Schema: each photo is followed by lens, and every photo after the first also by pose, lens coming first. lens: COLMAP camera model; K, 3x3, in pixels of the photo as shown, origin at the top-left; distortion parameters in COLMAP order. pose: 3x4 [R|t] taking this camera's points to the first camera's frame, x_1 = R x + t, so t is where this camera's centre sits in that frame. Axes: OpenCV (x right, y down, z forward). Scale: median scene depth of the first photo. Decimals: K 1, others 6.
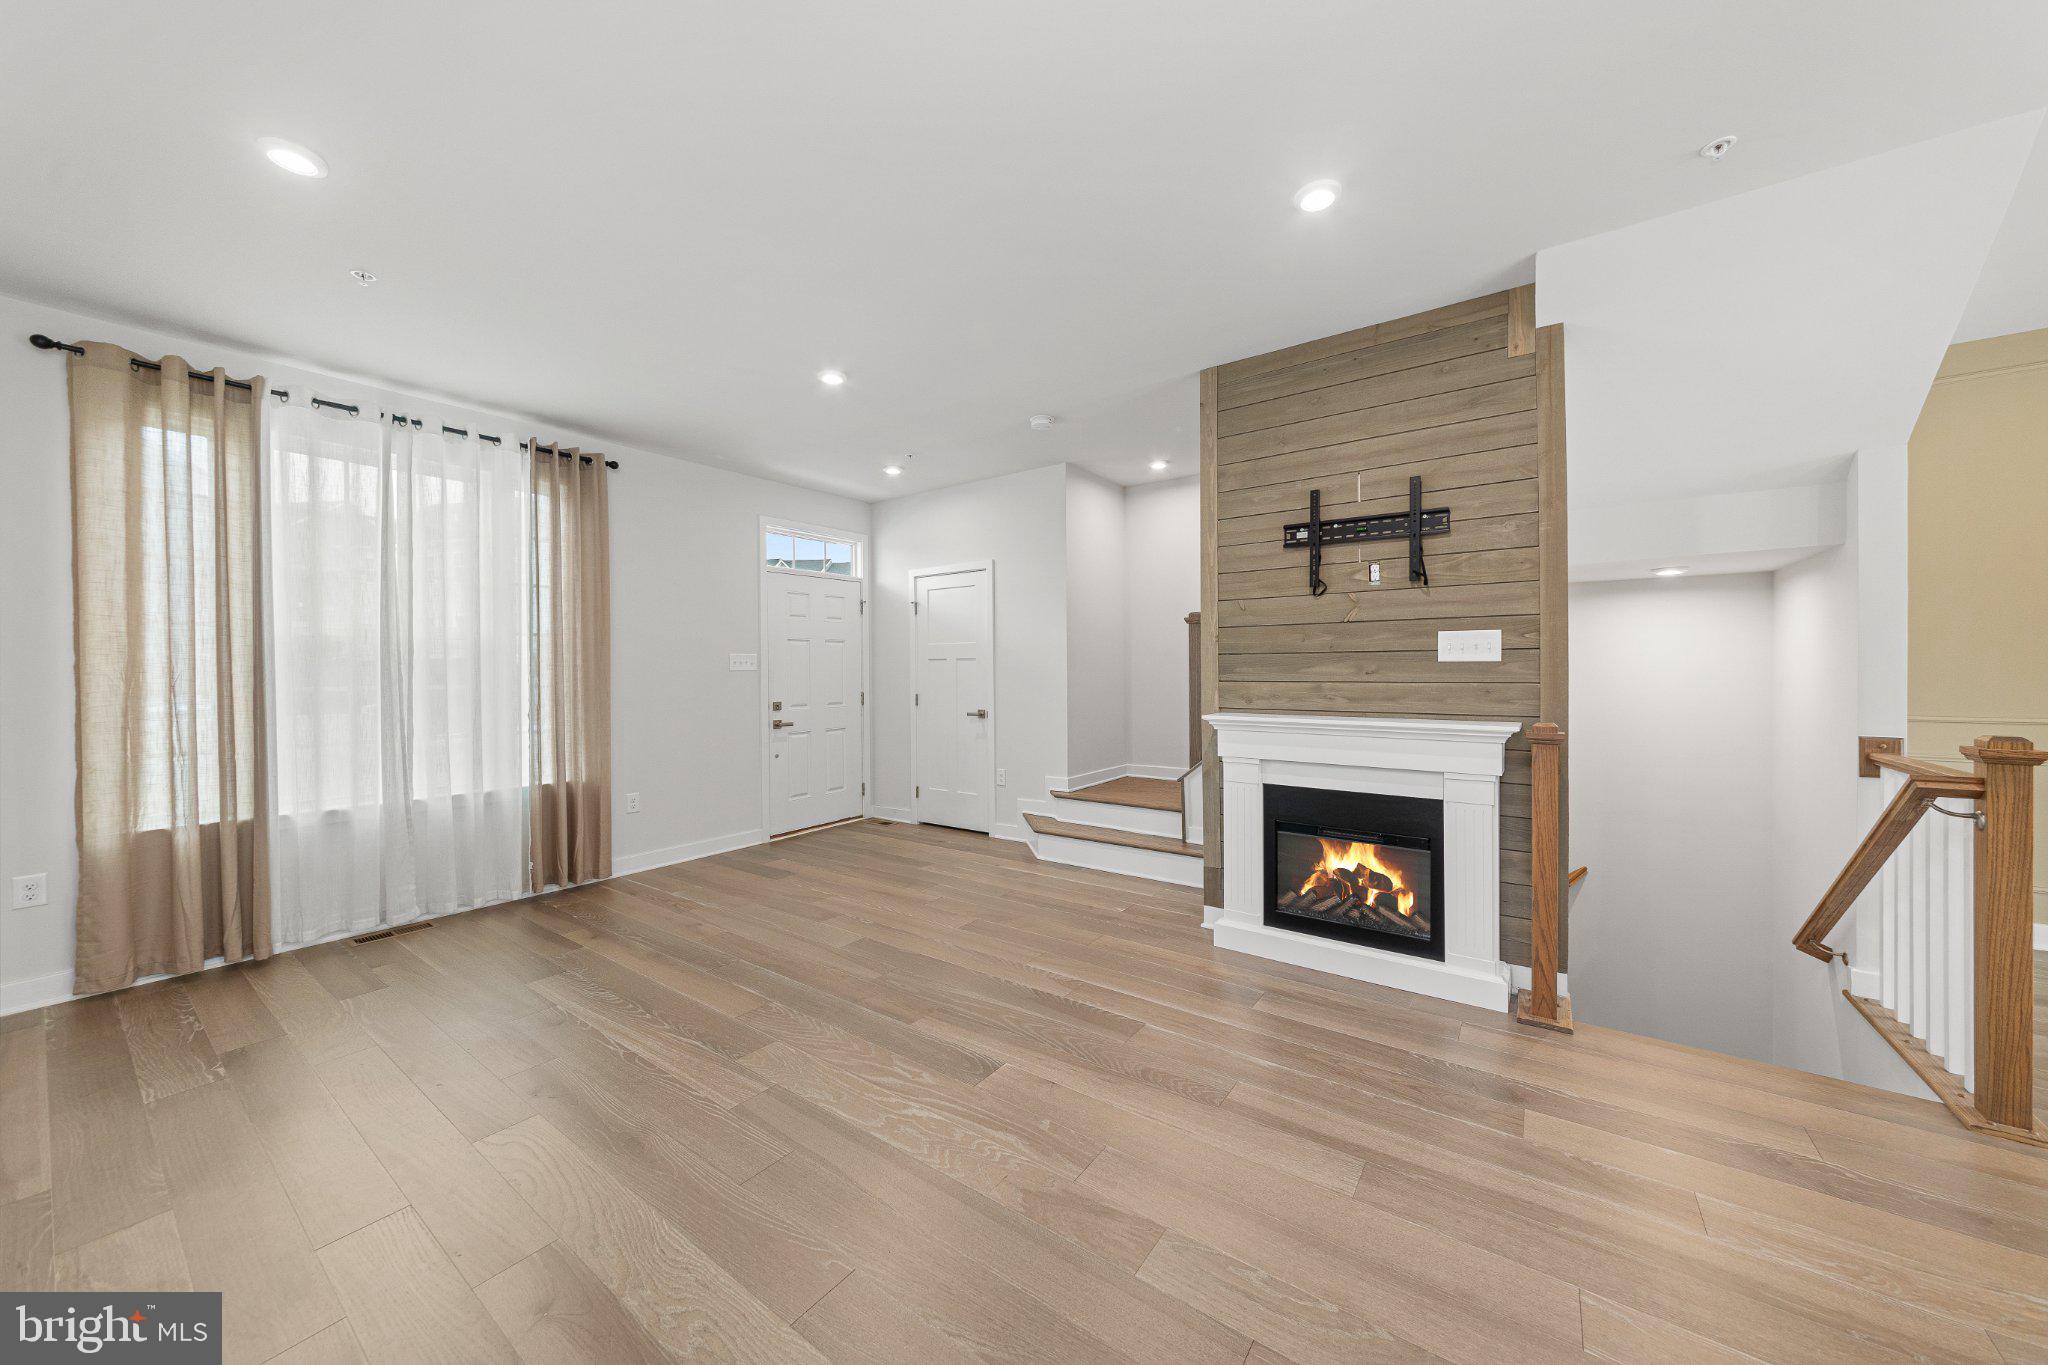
lens RADIAL K [[712.8, 0, 1023.7], [0, 712.8, 670.7], [0, 0, 1]] dist [-0.001053, 0.000062]
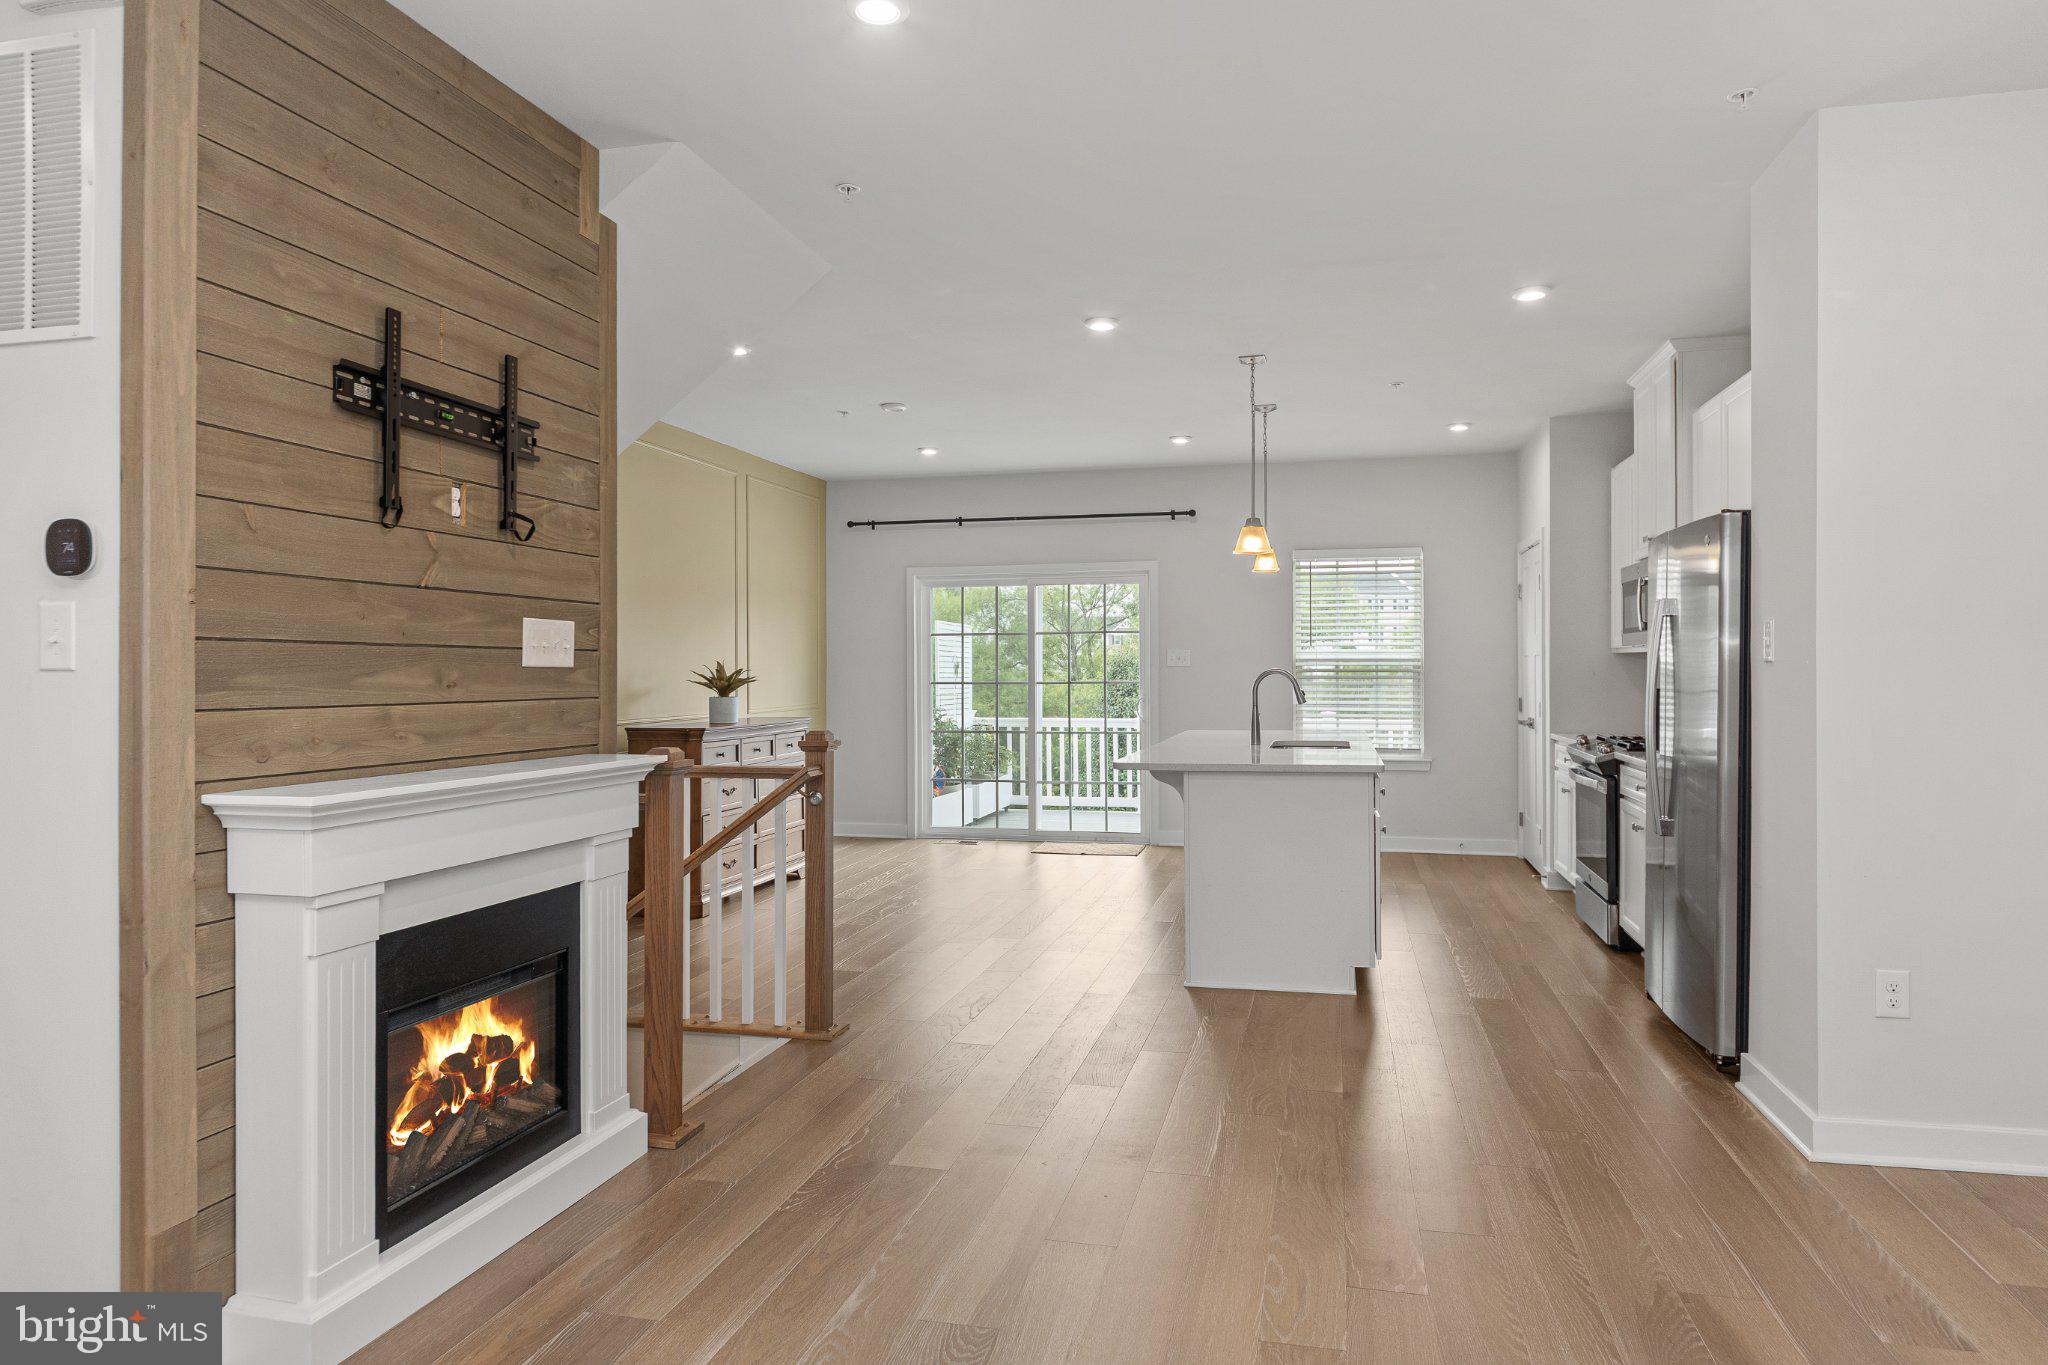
lens RADIAL K [[1257.8, 0, 1035.8], [0, 1257.8, 671.4], [0, 0, 1]] dist [-0.003343, -0.002591]
pose [[-0.382422, 0.010468, 0.923928, -0.536604], [0.008878, 0.999931, -0.007655, 0.003279], [-0.923945, 0.005276, -0.382489, 0.907930]]
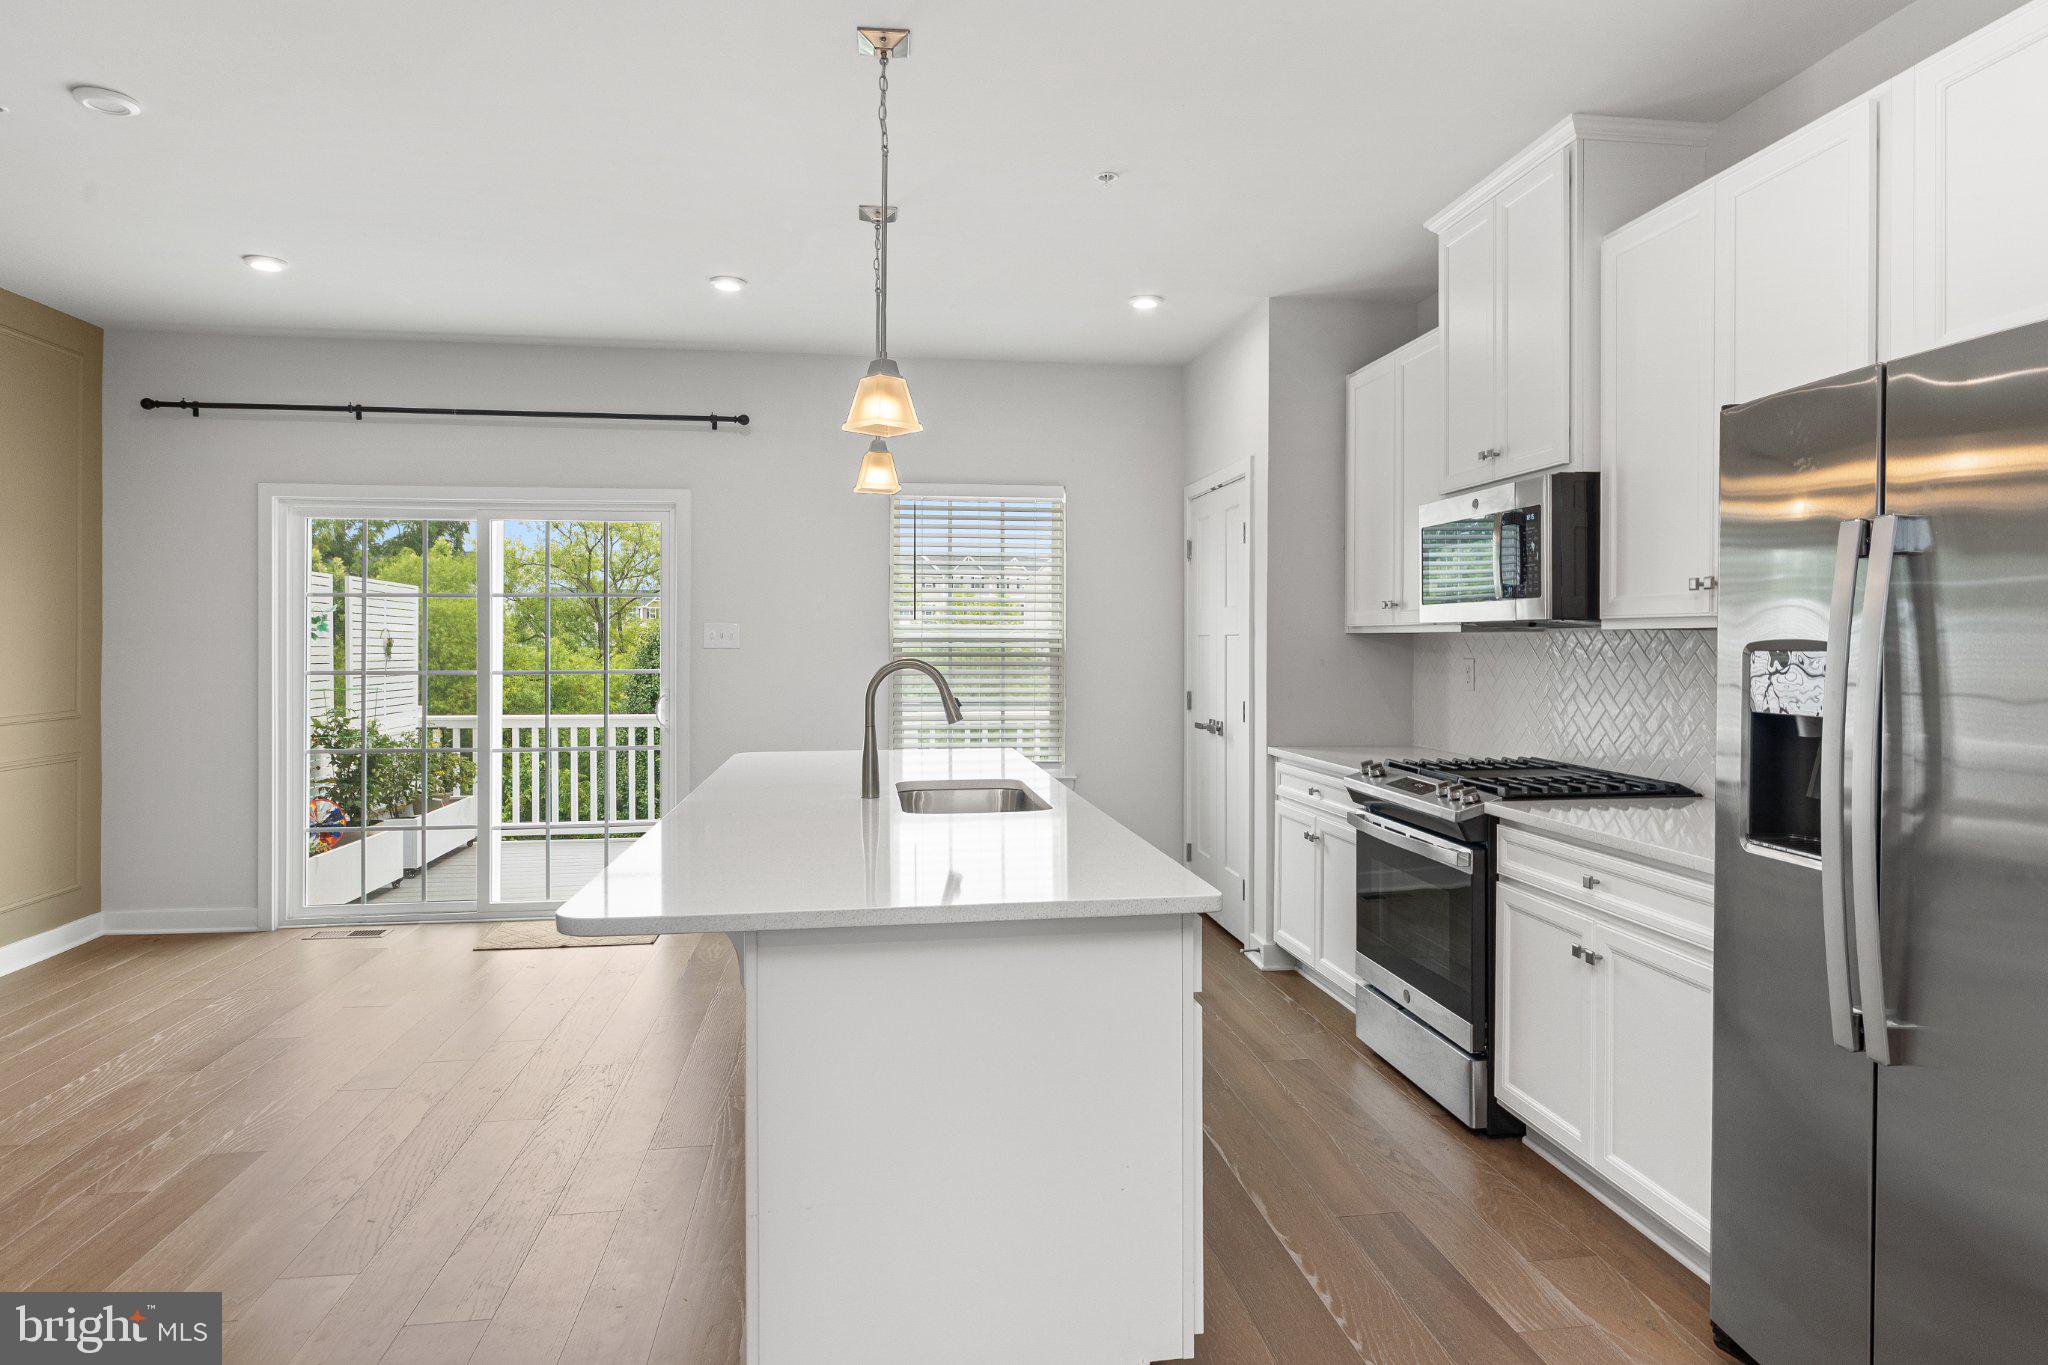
lens RADIAL K [[1181.6, 0, 1038.0], [0, 1181.6, 641.4], [0, 0, 1]] dist [0.014919, -0.011820]
pose [[-0.696696, 0.010345, 0.717291, 0.336243], [0.007607, 0.999946, -0.007033, -0.019674], [-0.717326, 0.000557, -0.696738, 0.433172]]
